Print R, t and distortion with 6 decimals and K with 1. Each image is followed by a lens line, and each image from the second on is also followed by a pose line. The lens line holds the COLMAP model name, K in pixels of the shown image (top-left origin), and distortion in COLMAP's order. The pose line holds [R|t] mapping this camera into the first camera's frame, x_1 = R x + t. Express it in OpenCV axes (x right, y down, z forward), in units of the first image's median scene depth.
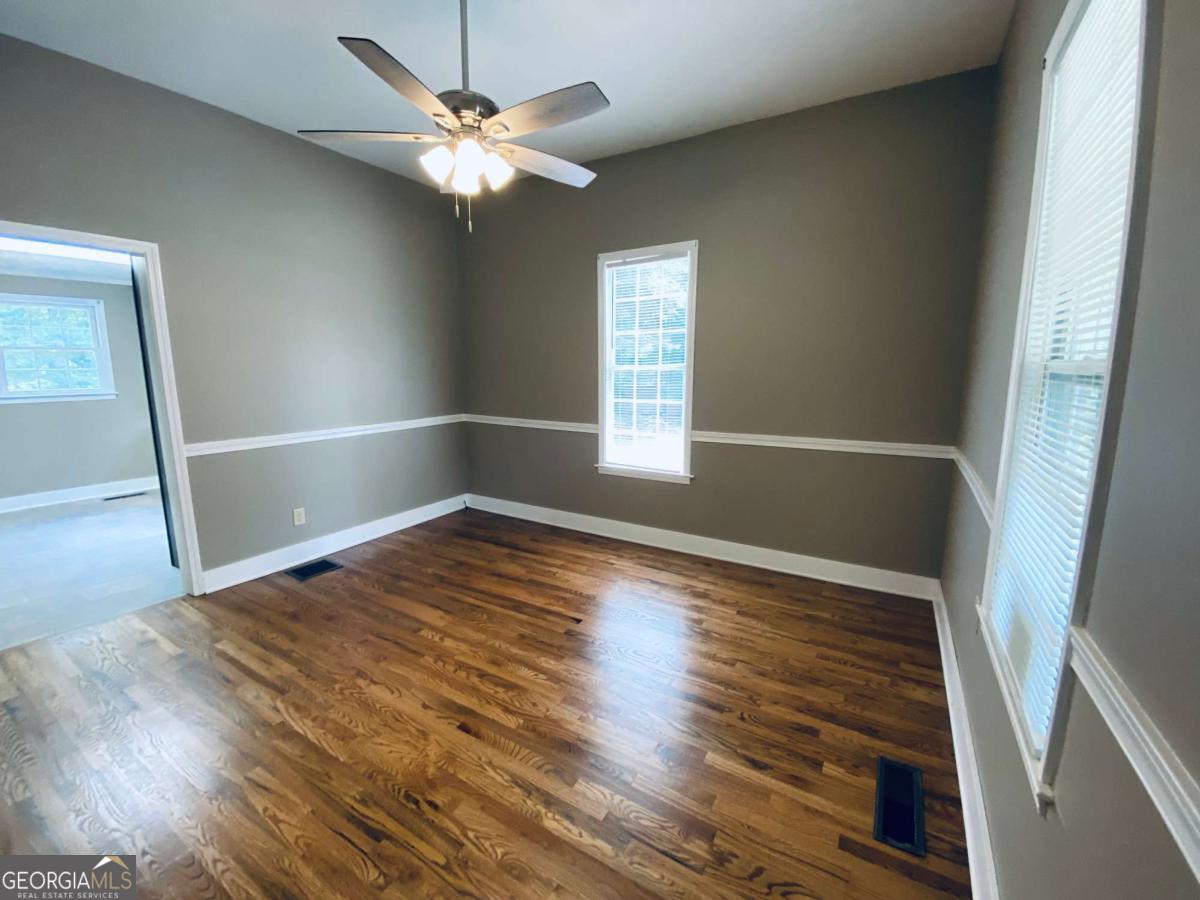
lens RADIAL K [[484.1, 0, 590.9], [0, 484.1, 445.0], [0, 0, 1]] dist [0.023158, -0.022235]
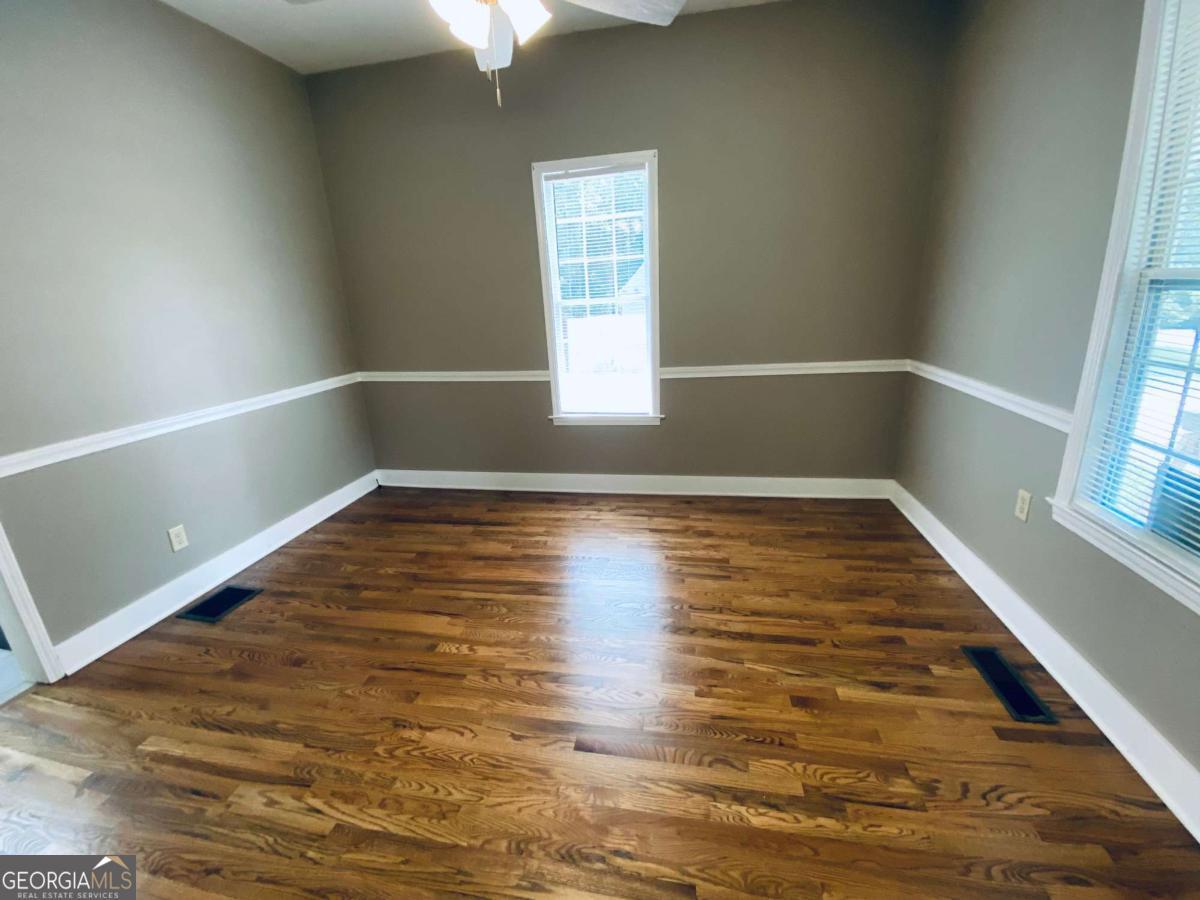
lens RADIAL K [[484.0, 0, 590.7], [0, 484.0, 449.7], [0, 0, 1]] dist [0.018625, -0.019127]
pose [[0.936927, -0.141367, 0.319662, -0.301638], [0.100404, 0.984867, 0.141266, -0.023618], [-0.334795, -0.100260, 0.936942, 0.184350]]
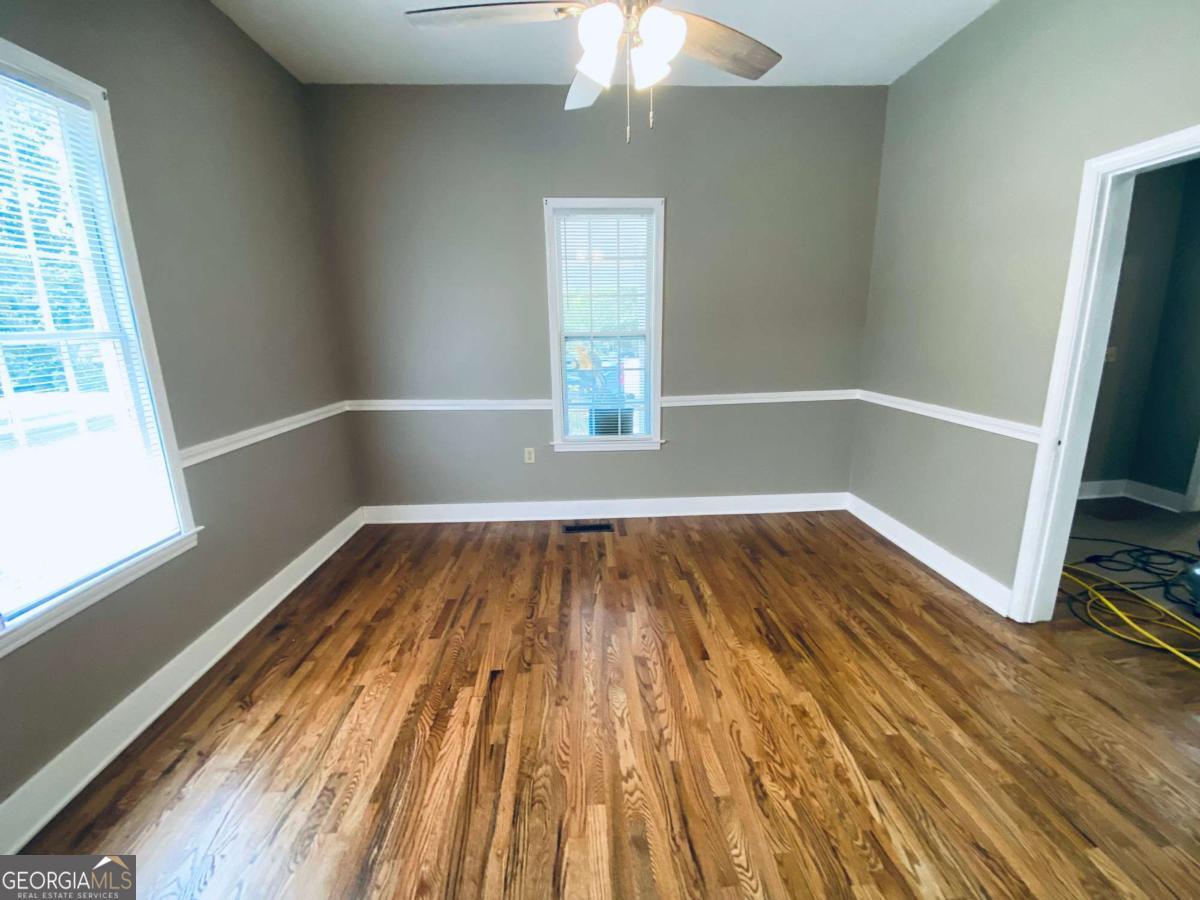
lens RADIAL K [[485.6, 0, 603.4], [0, 485.6, 447.5], [0, 0, 1]] dist [0.025354, -0.022260]
pose [[-0.563102, -0.177474, 0.807105, -0.648923], [0.146558, 0.939738, 0.308890, -0.171405], [-0.813287, 0.292224, -0.503159, 1.103207]]
